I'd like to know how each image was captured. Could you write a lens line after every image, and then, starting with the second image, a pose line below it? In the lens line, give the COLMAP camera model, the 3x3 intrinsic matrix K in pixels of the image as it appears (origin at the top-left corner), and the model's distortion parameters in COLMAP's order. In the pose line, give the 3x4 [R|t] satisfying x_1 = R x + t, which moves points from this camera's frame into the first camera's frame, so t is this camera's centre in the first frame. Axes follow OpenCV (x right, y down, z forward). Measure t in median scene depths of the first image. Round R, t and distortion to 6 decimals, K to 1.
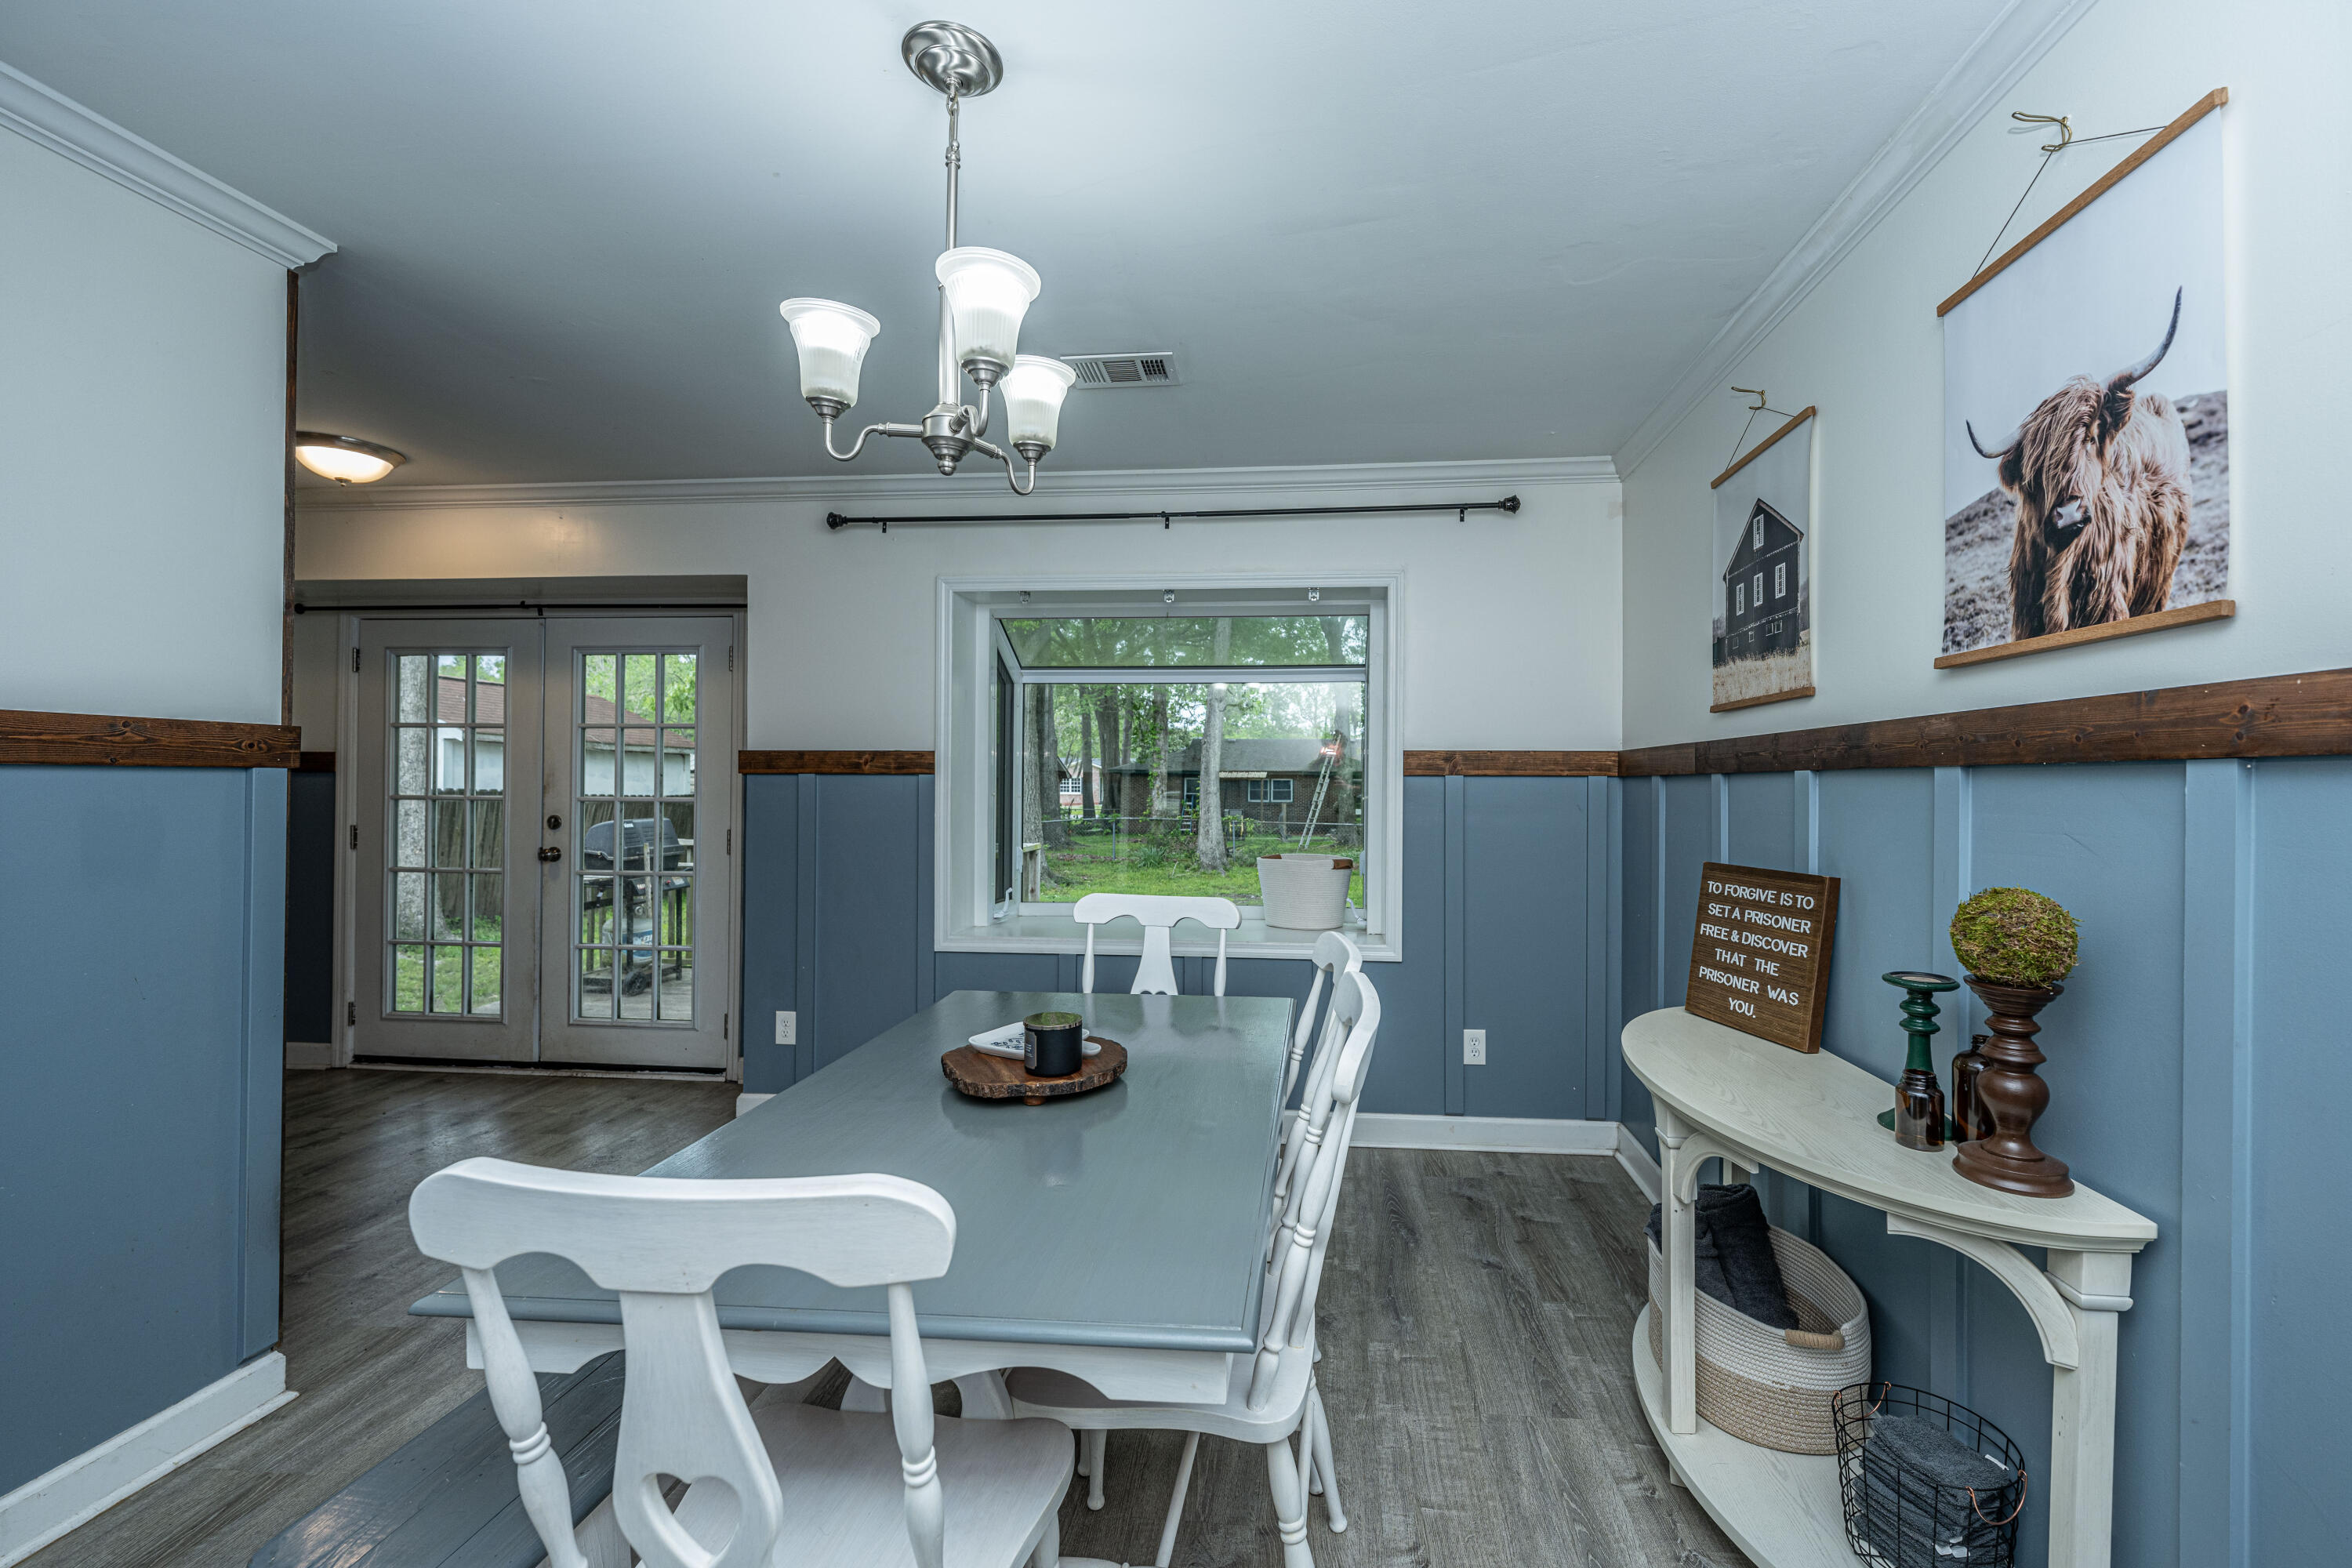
lens RADIAL K [[949.4, 0, 1242.7], [0, 949.4, 787.9], [0, 0, 1]] dist [-0.002411, -0.000010]
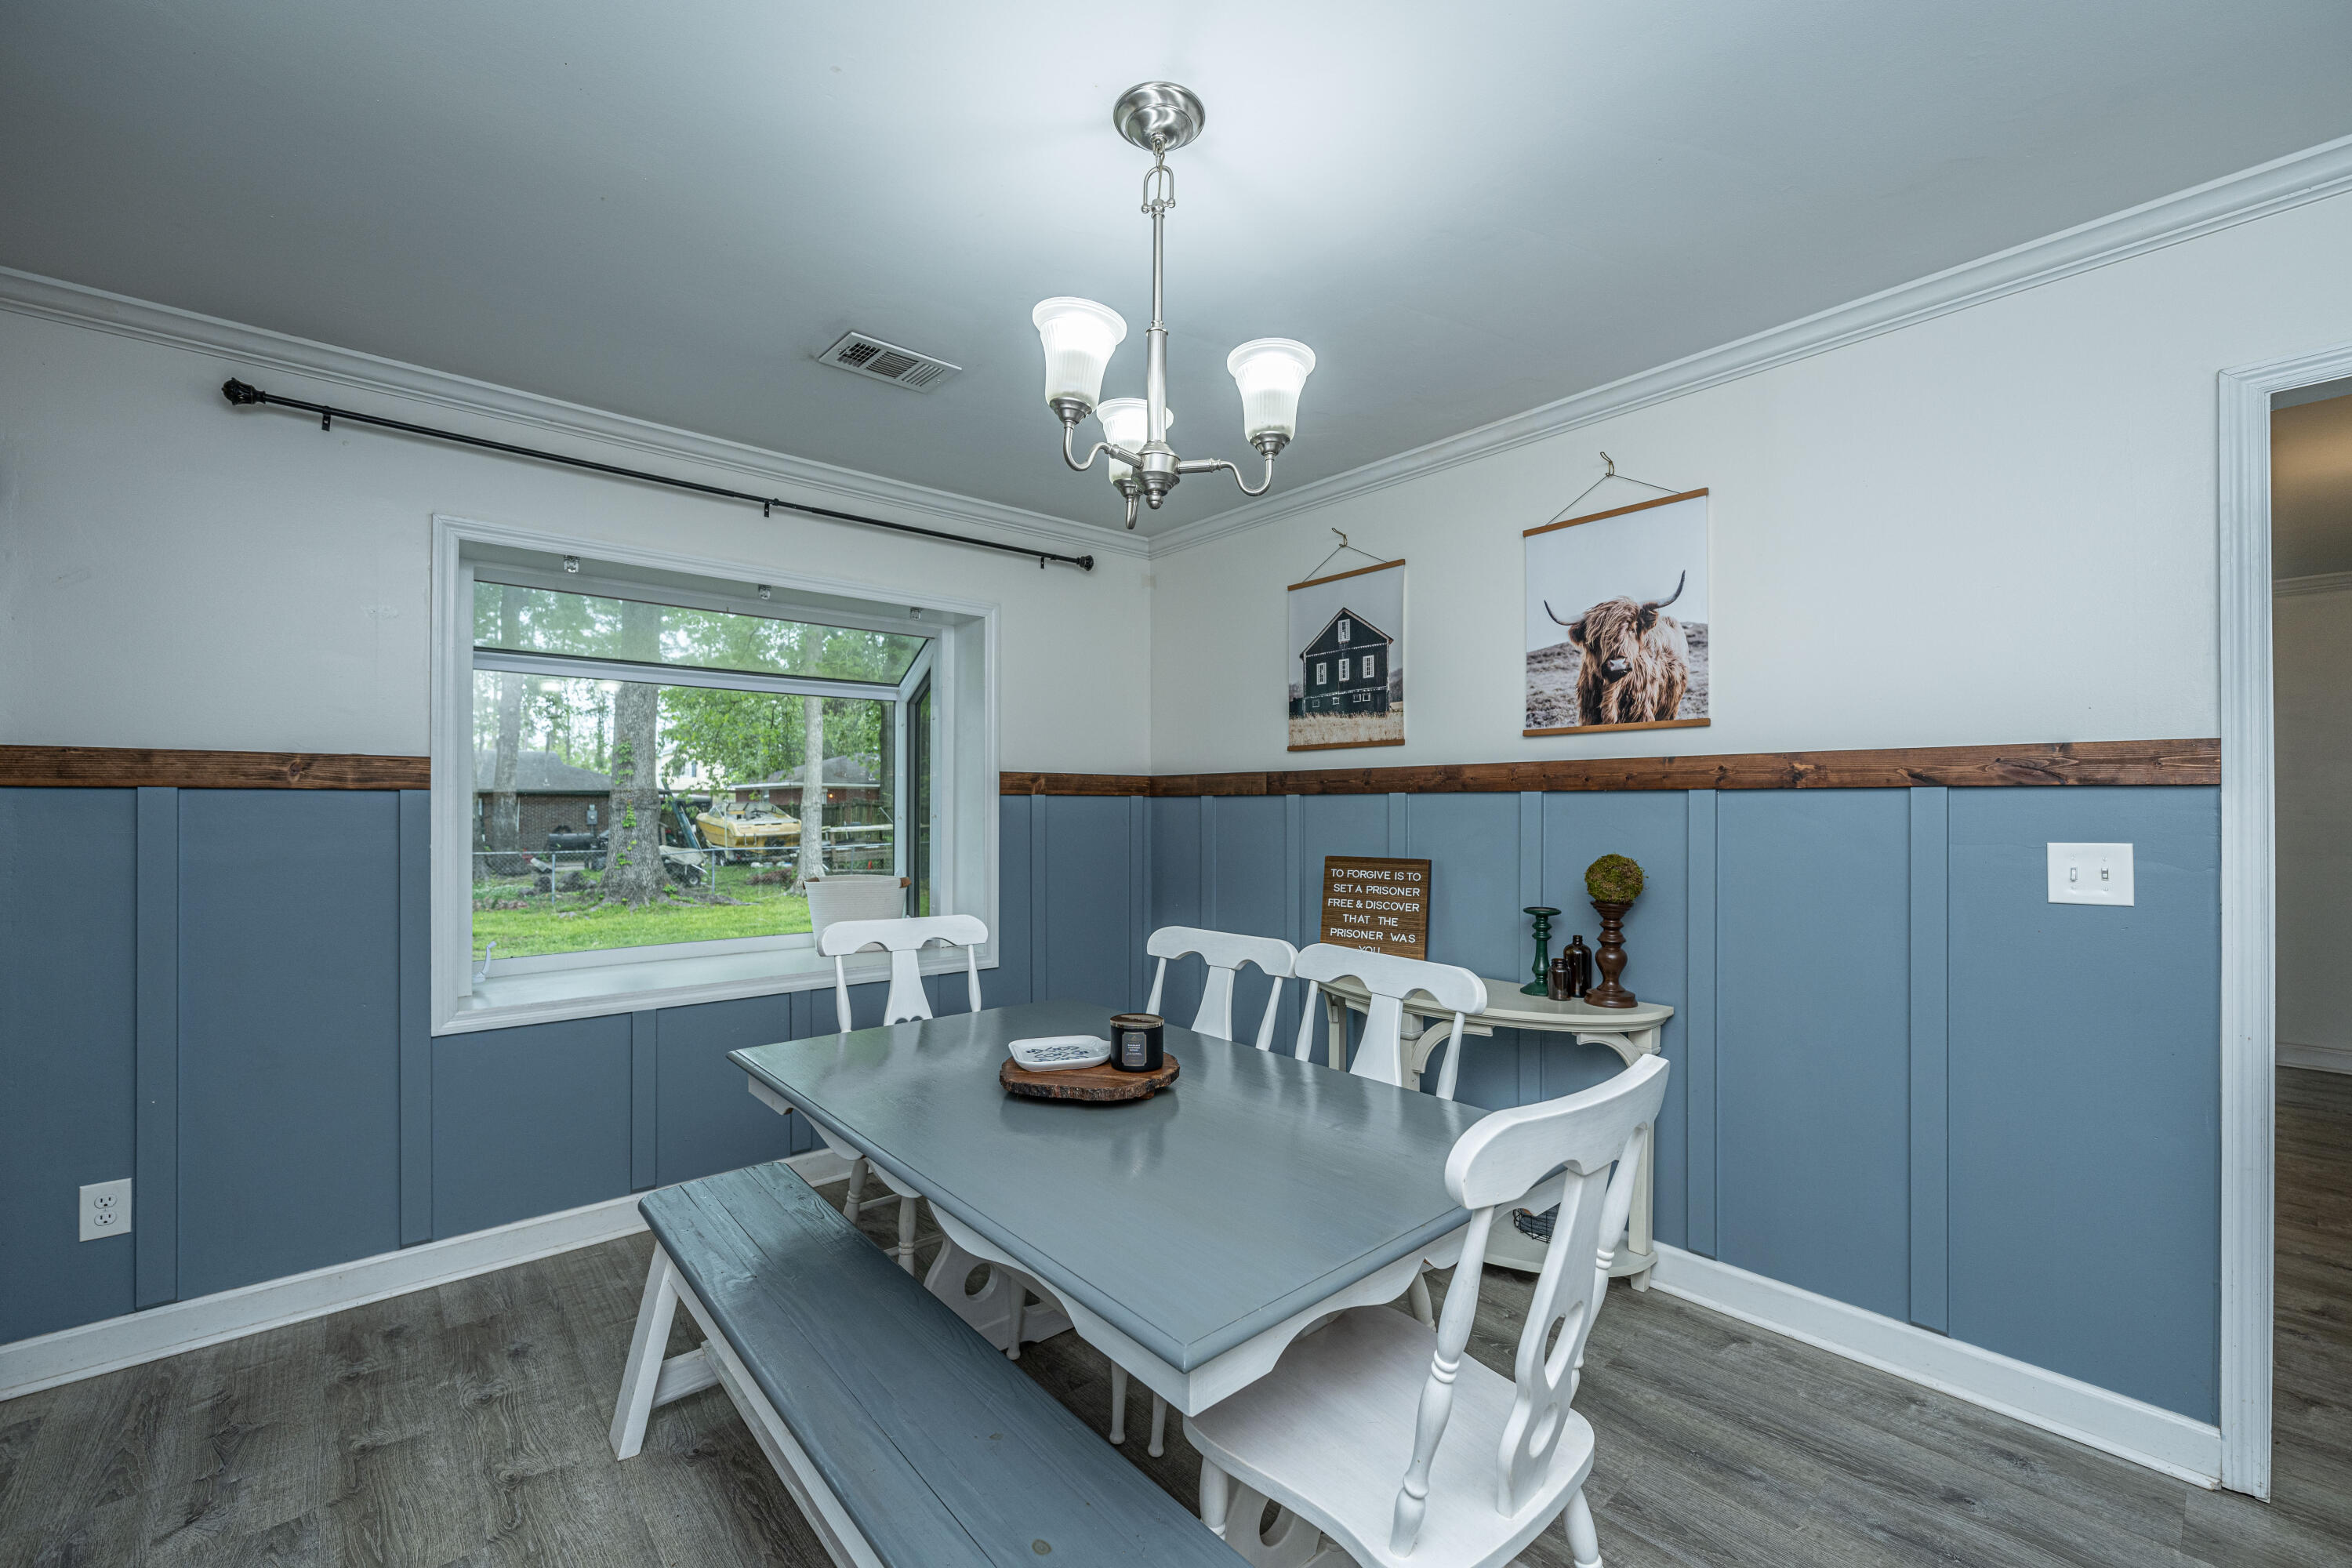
lens RADIAL K [[949.4, 0, 1161.2], [0, 949.4, 808.8], [0, 0, 1]] dist [-0.002411, -0.000010]
pose [[0.702278, -0.005569, 0.711881, -0.959018], [0.004614, 0.999984, 0.003271, 0.001293], [-0.711888, 0.000988, 0.702293, 0.227073]]
